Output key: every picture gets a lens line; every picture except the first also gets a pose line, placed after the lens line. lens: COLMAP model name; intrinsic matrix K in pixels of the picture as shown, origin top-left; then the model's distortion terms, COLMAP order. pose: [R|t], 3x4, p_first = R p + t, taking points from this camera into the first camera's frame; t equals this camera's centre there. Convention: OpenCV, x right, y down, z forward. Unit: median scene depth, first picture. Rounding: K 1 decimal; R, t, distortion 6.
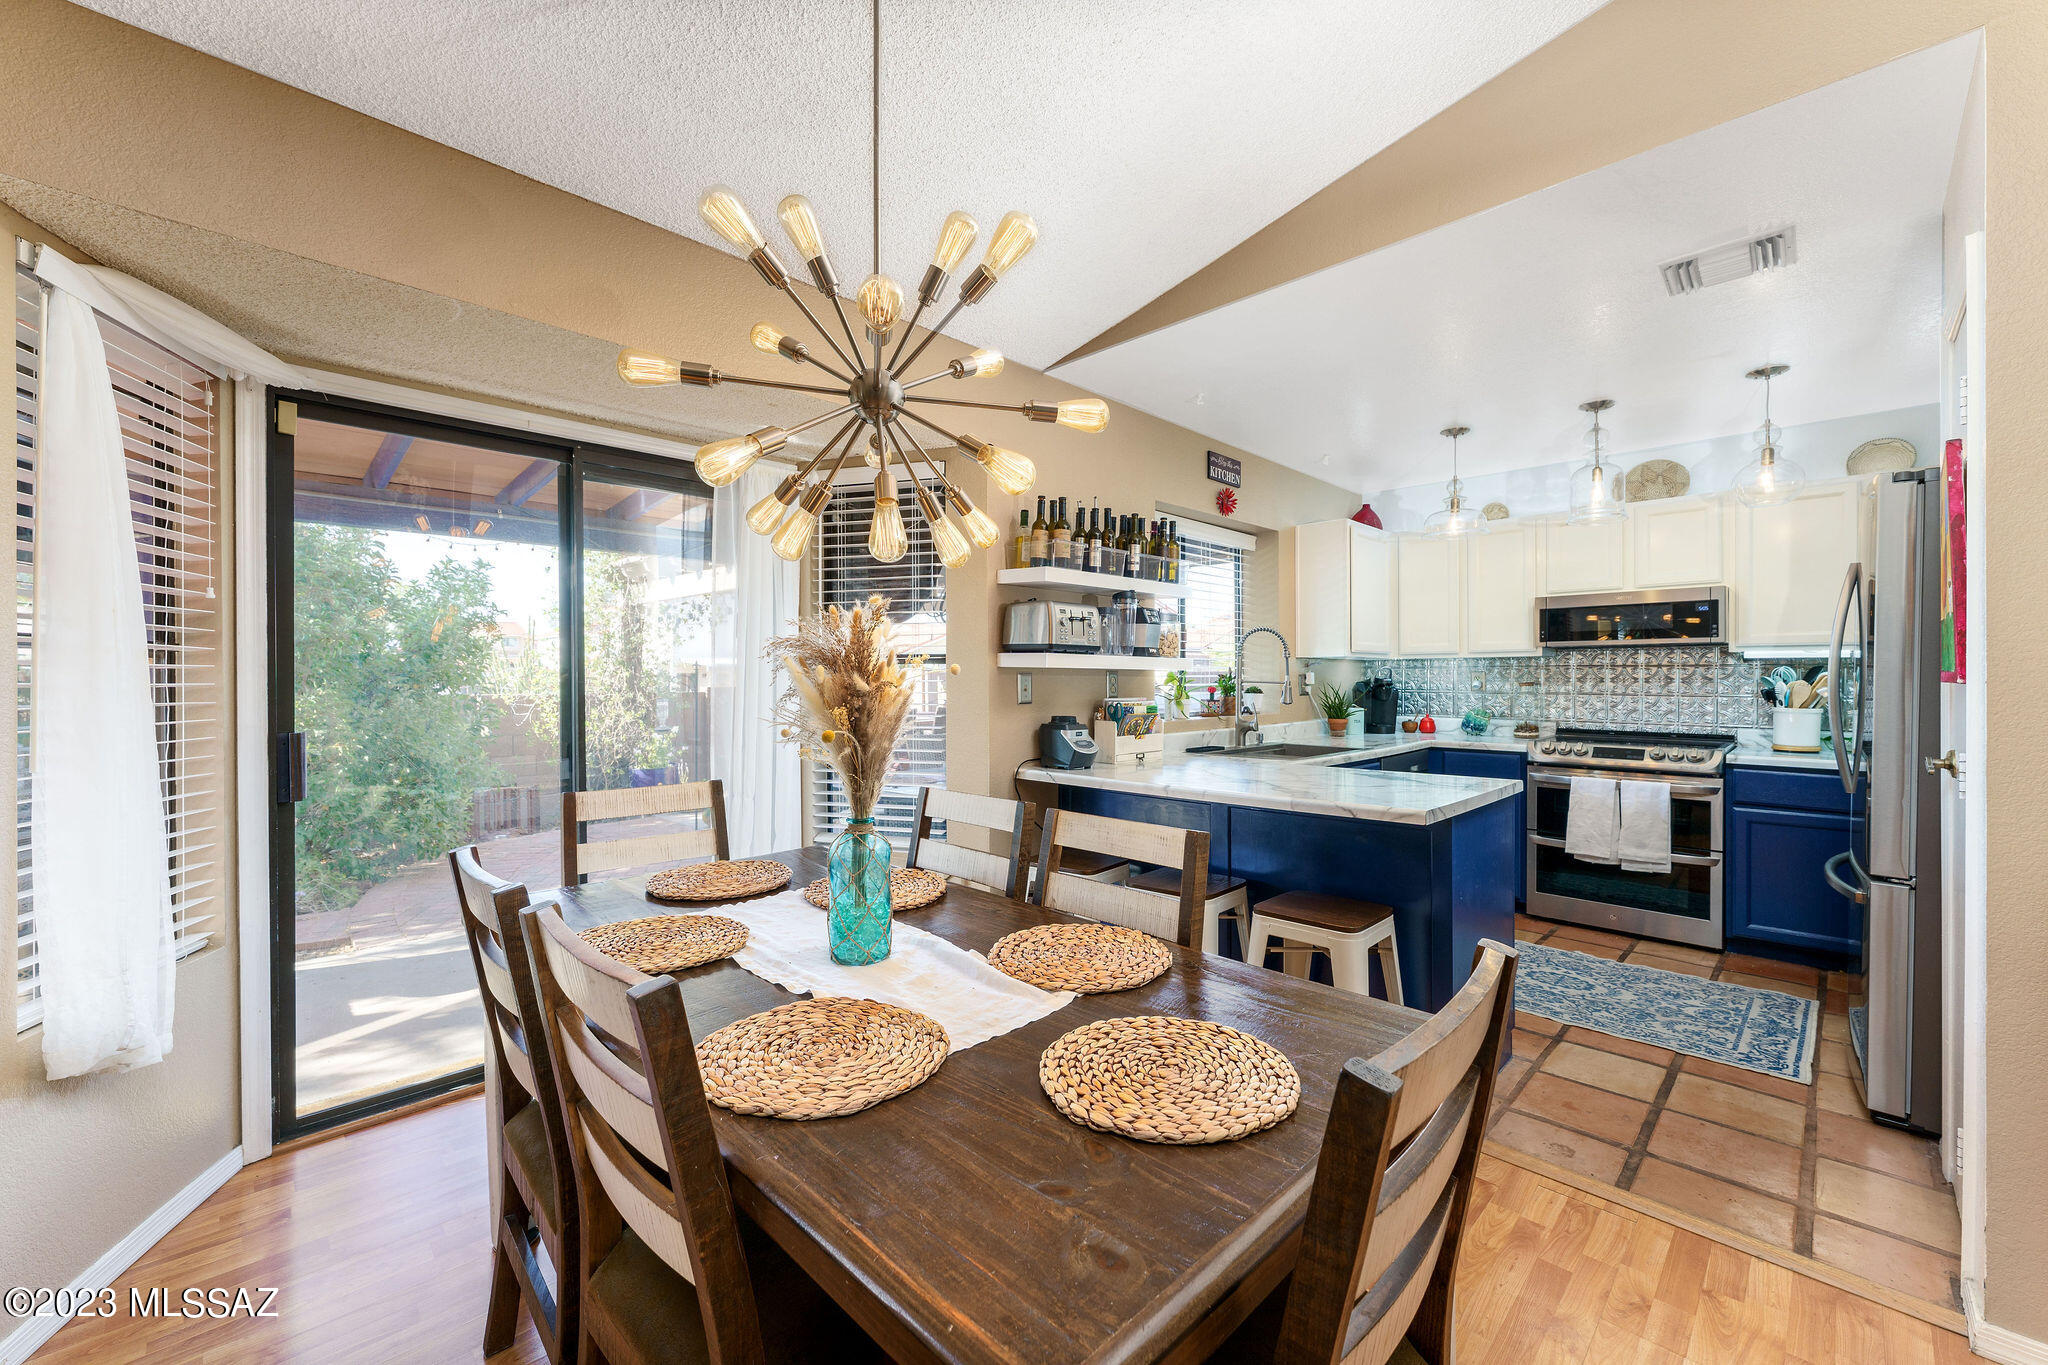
lens RADIAL K [[814.9, 0, 1019.8], [0, 814.9, 683.3], [0, 0, 1]] dist [-0.005039, 0.000712]
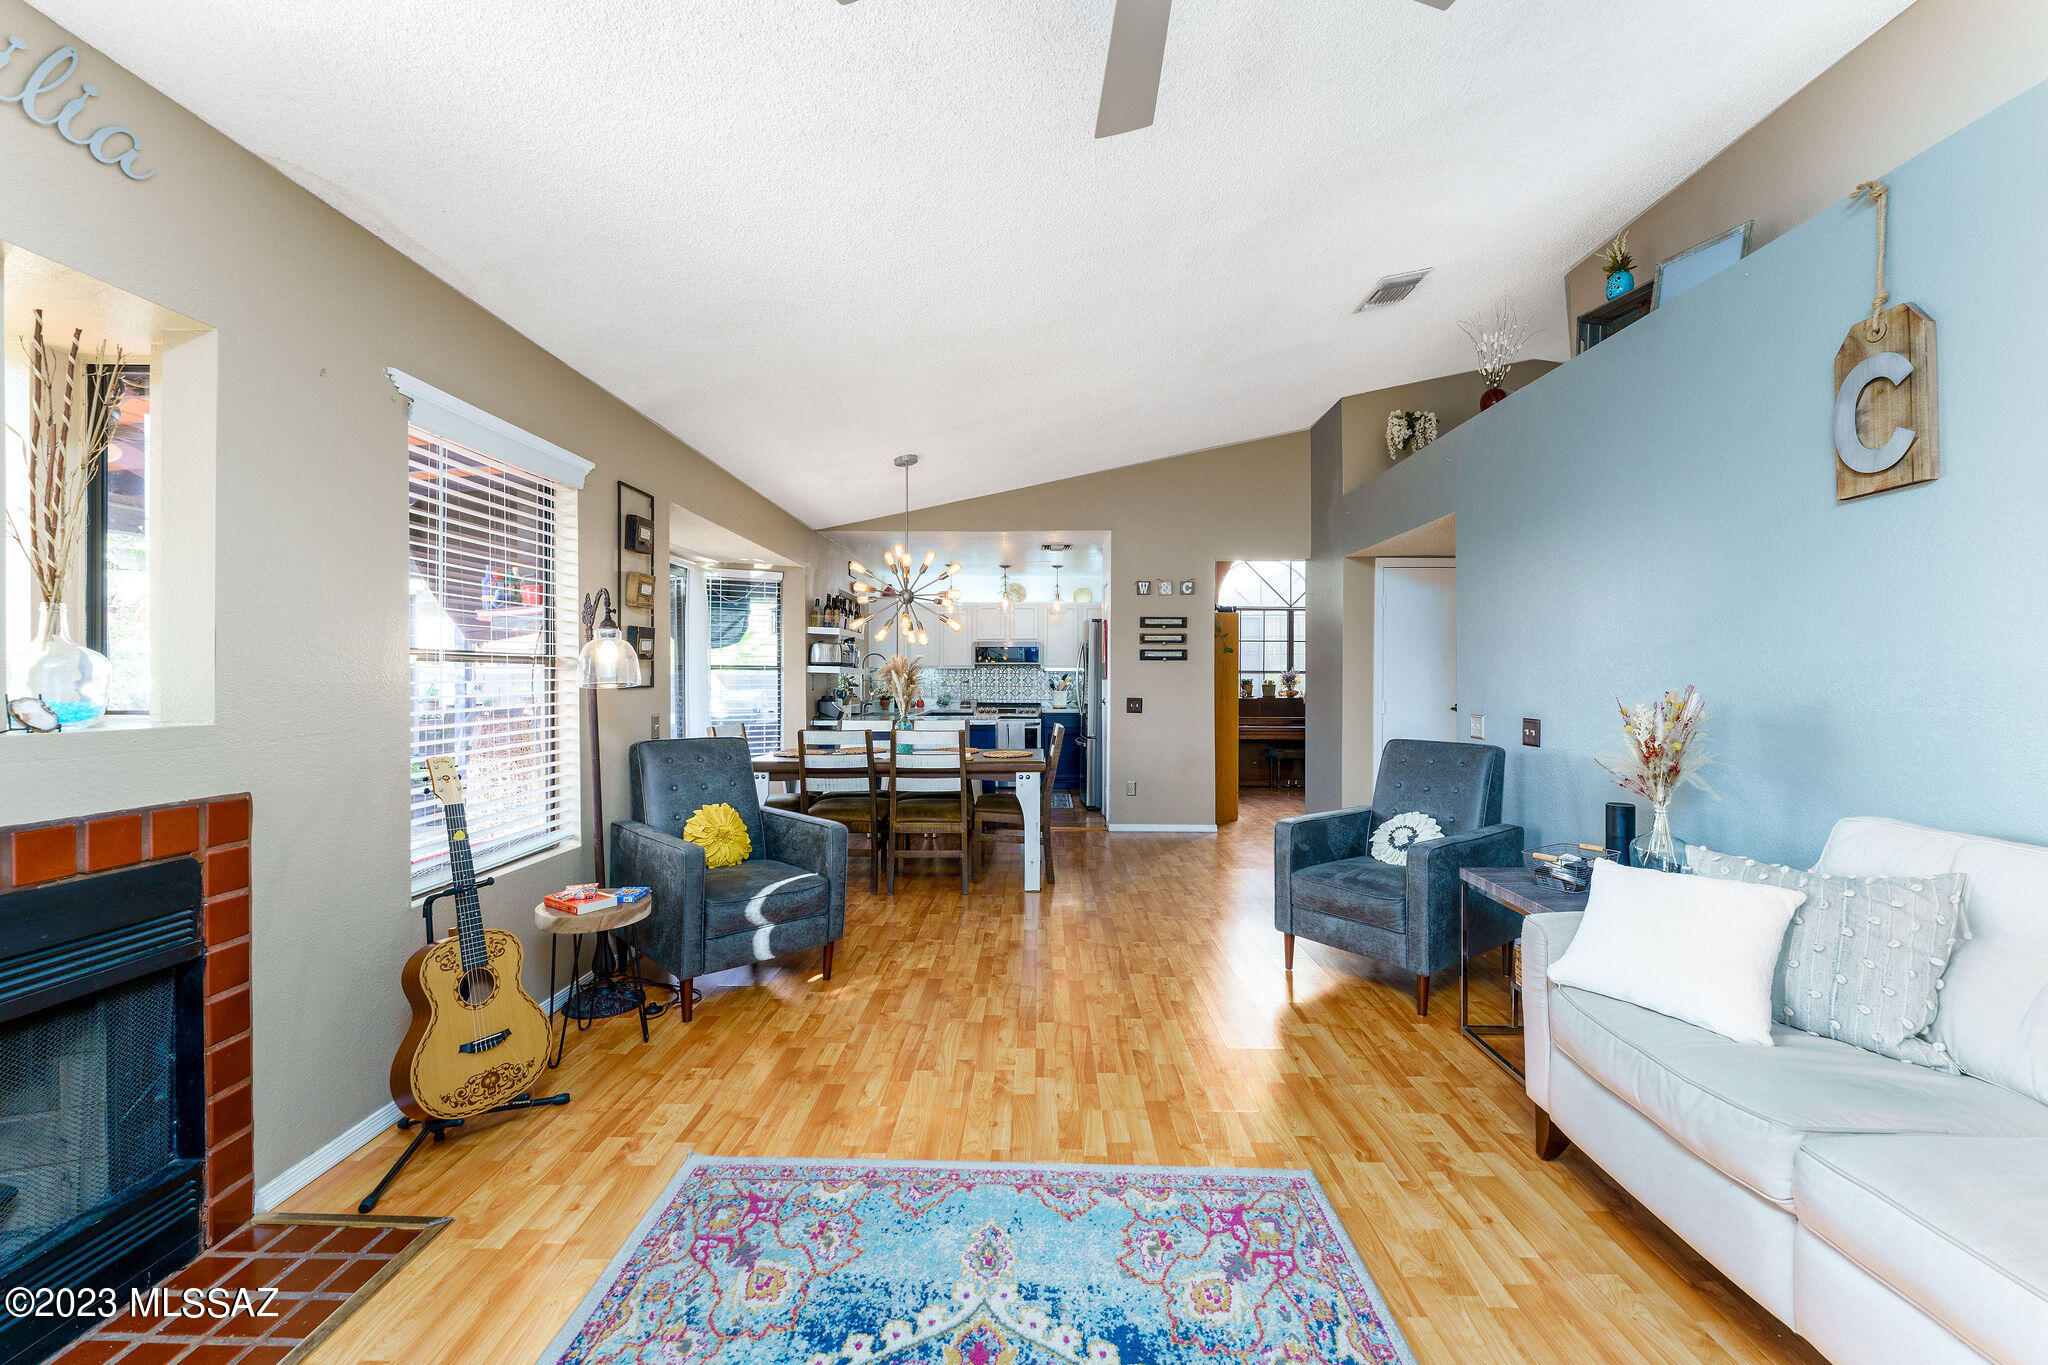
lens RADIAL K [[814.9, 0, 1033.3], [0, 814.9, 679.4], [0, 0, 1]] dist [-0.005039, 0.000712]
pose [[0.707414, 0.002300, 0.706796, -0.927915], [0.003192, 0.999974, -0.006449, 0.011472], [-0.706792, 0.006818, 0.707388, -0.764500]]
